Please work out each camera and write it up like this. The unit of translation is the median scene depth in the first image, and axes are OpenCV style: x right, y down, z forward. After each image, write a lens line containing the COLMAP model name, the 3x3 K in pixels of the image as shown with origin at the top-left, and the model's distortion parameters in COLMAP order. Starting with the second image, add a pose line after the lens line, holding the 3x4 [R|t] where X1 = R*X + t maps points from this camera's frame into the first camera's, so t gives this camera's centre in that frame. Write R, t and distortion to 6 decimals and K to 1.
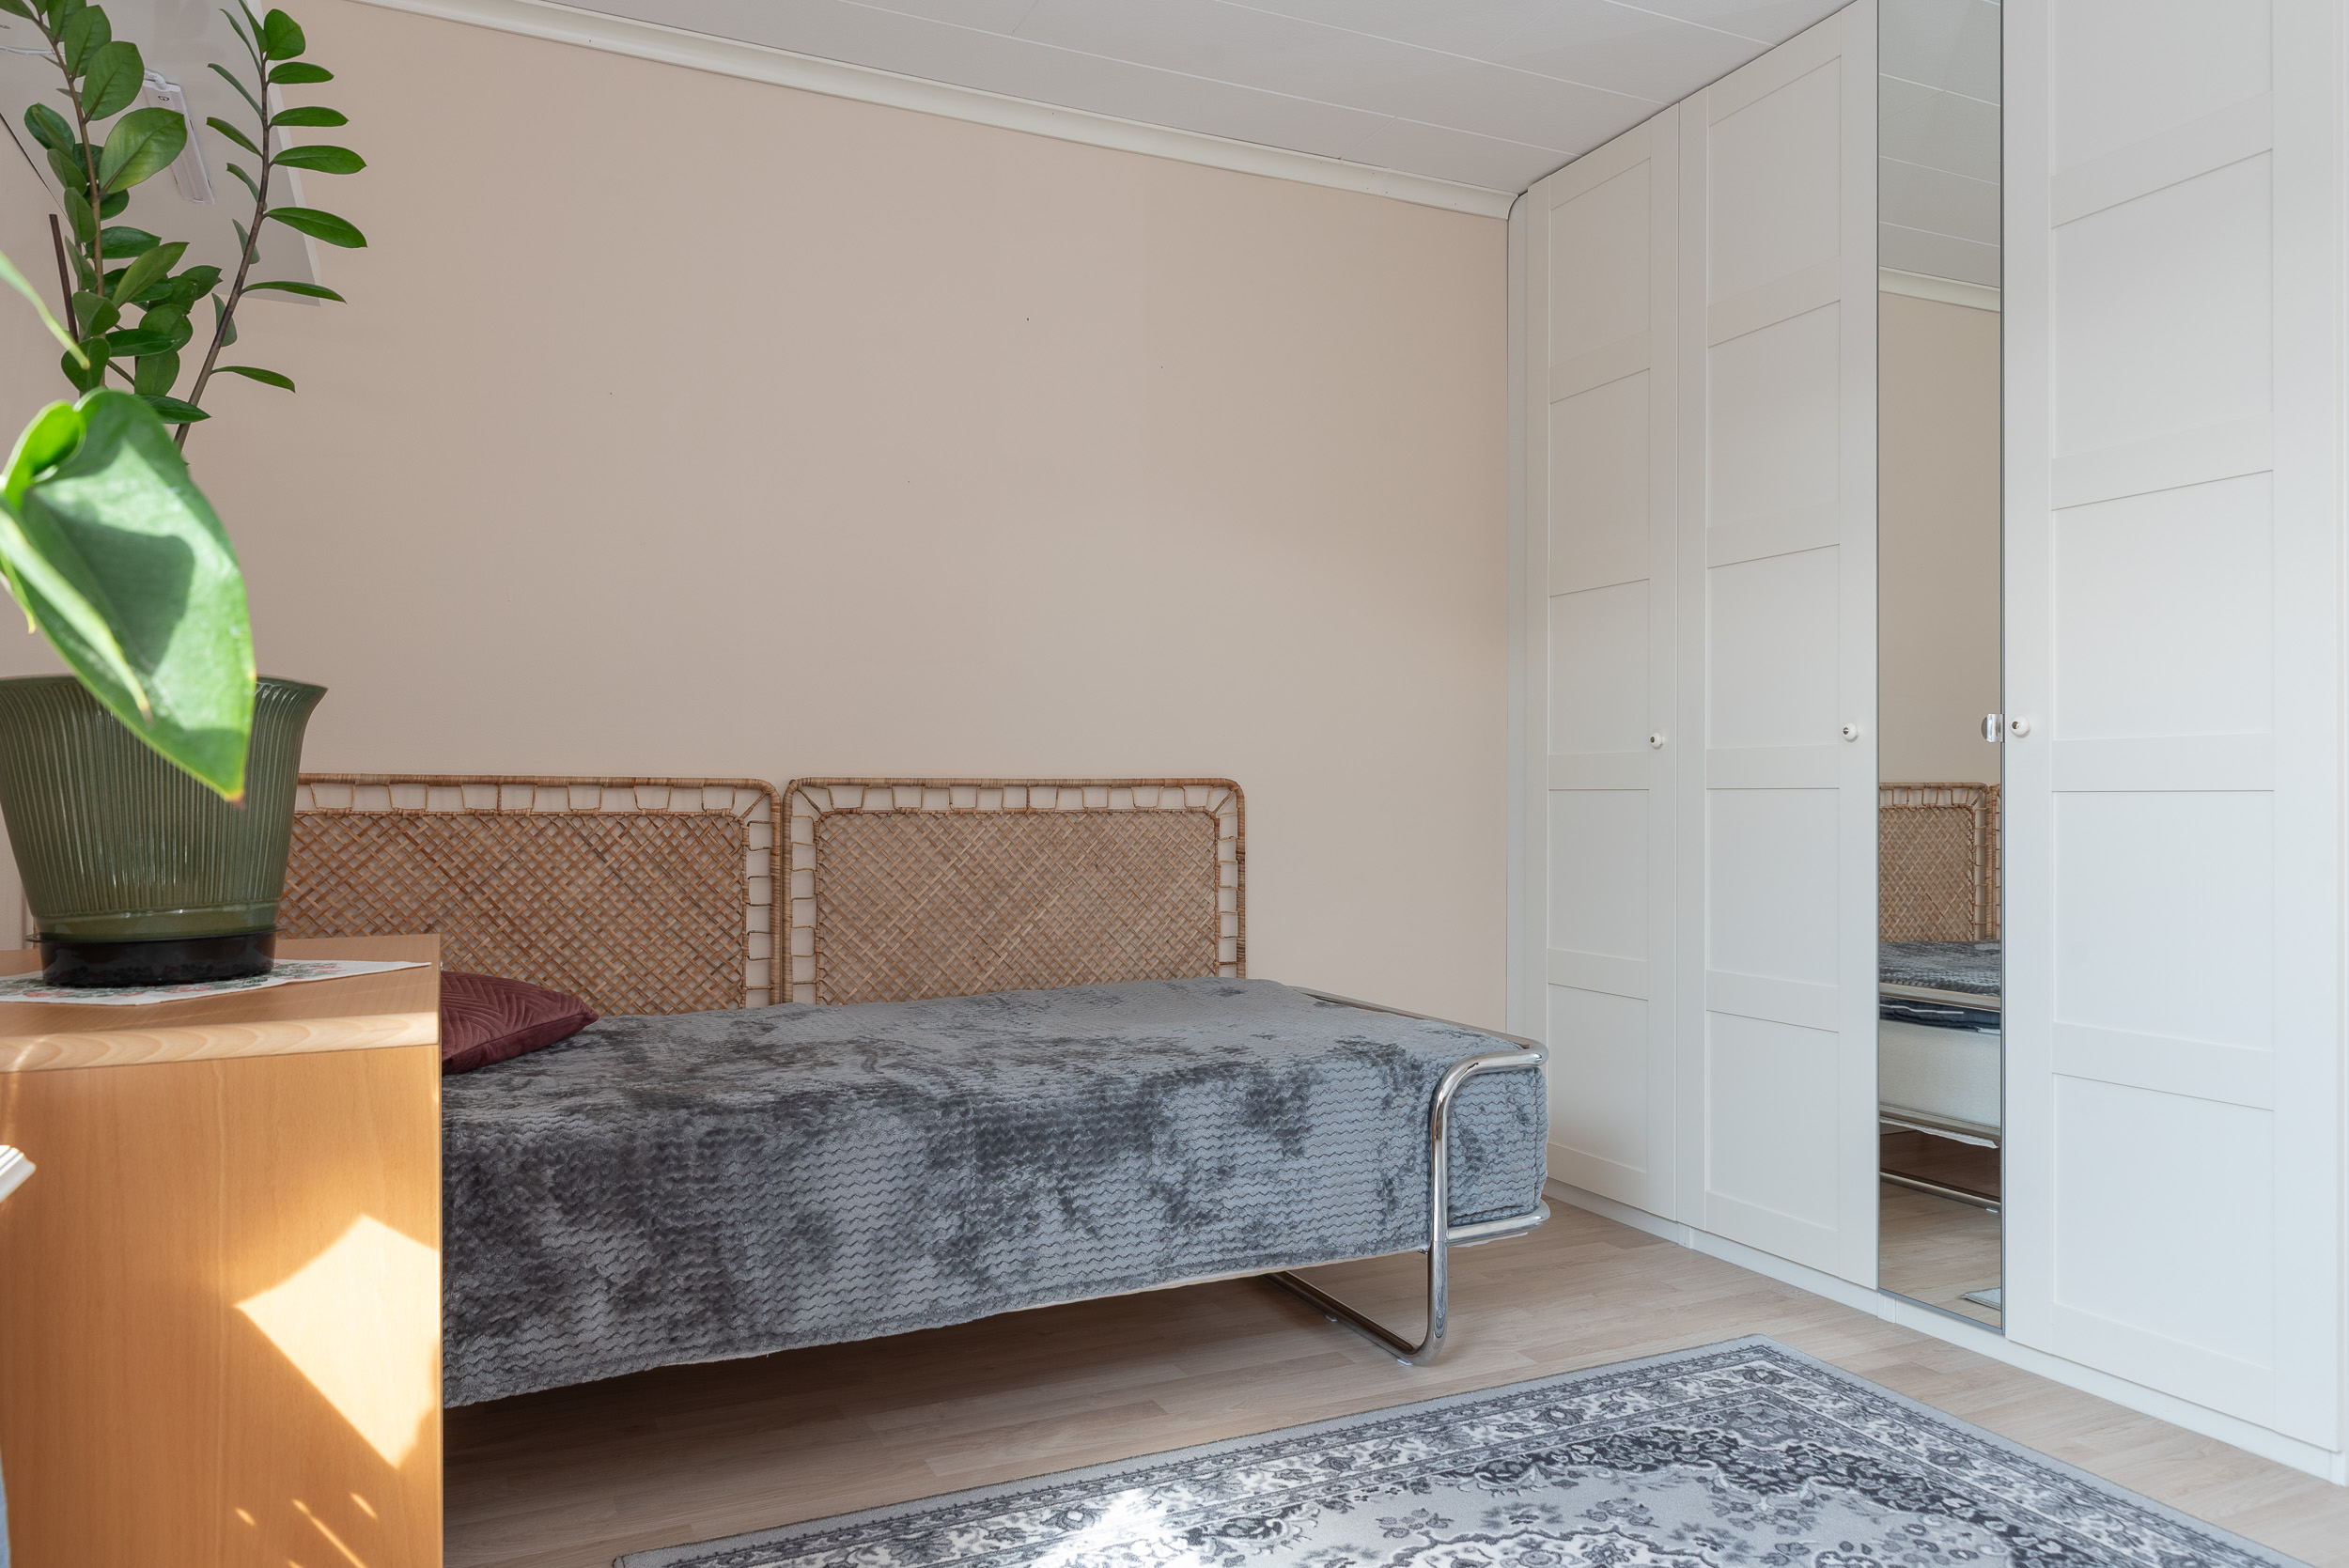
lens RADIAL K [[1585.5, 0, 1174.5], [0, 1585.5, 784.0], [0, 0, 1]] dist [0.005904, -0.004292]
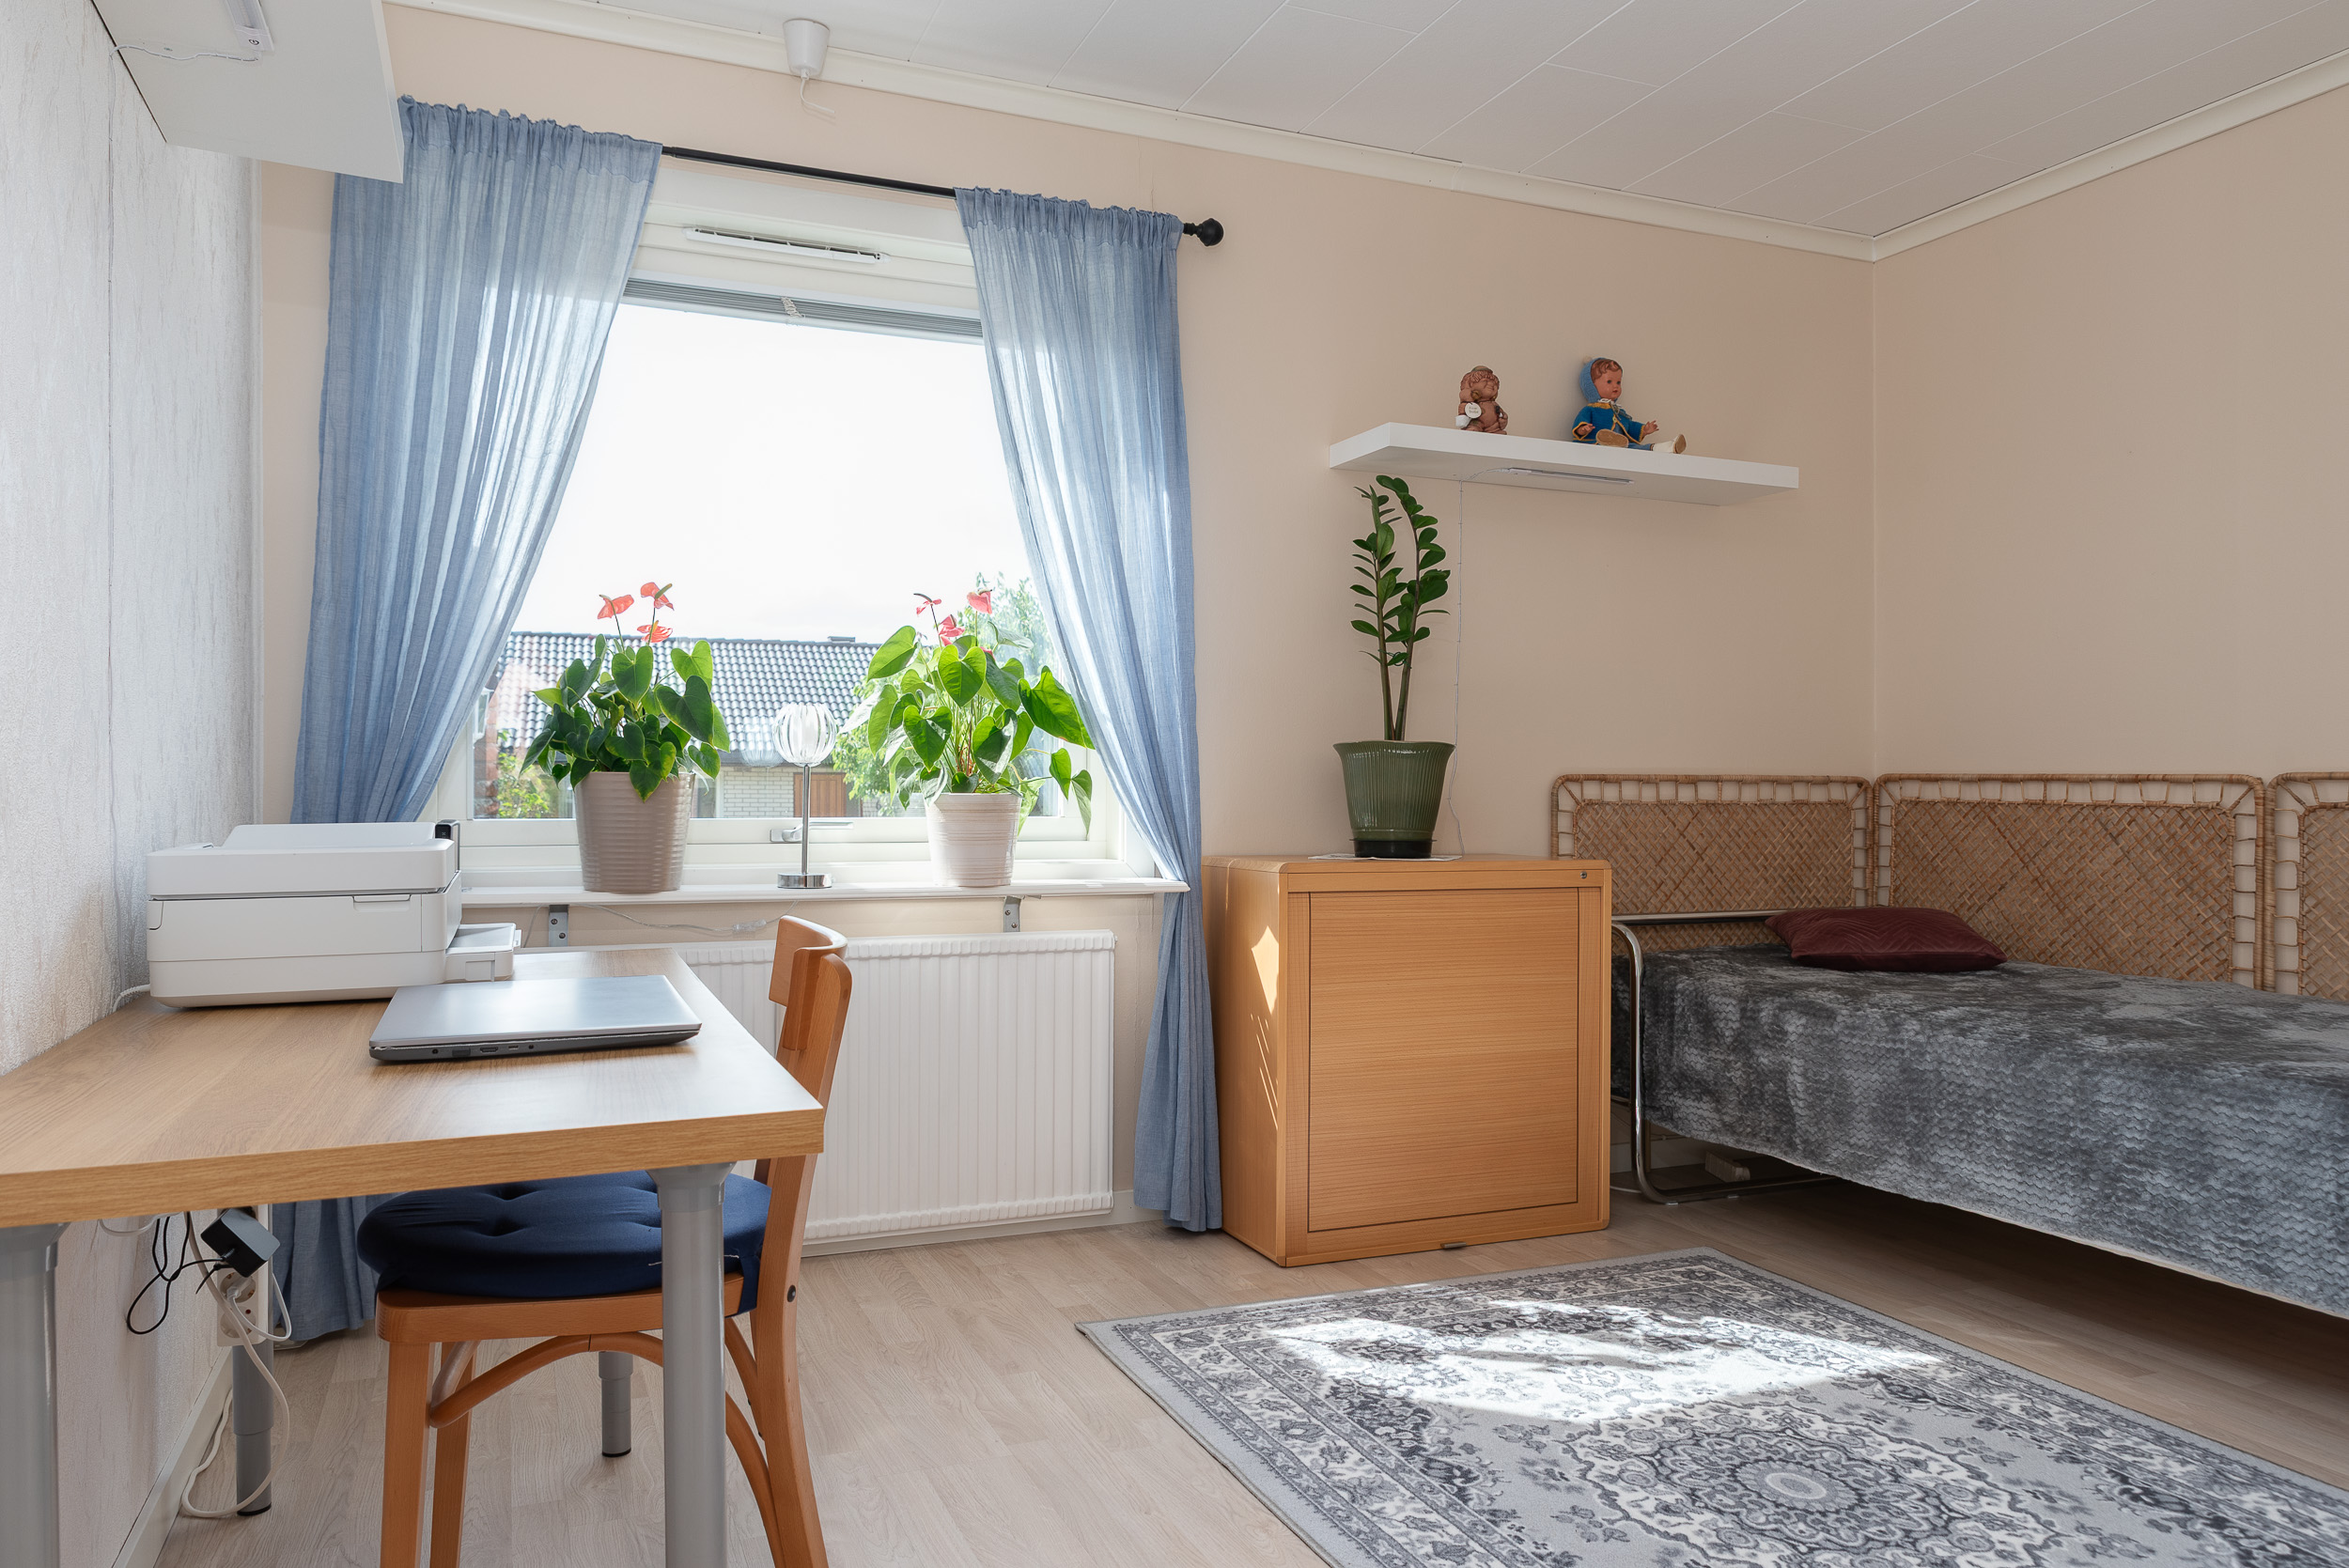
lens RADIAL K [[1585.5, 0, 1174.5], [0, 1585.5, 784.0], [0, 0, 1]] dist [0.005904, -0.004292]
pose [[-0.037007, -0.001126, -0.999314, 1.111361], [0.007193, 0.999973, -0.001393, -0.000378], [0.999289, -0.007239, -0.036998, 0.420968]]
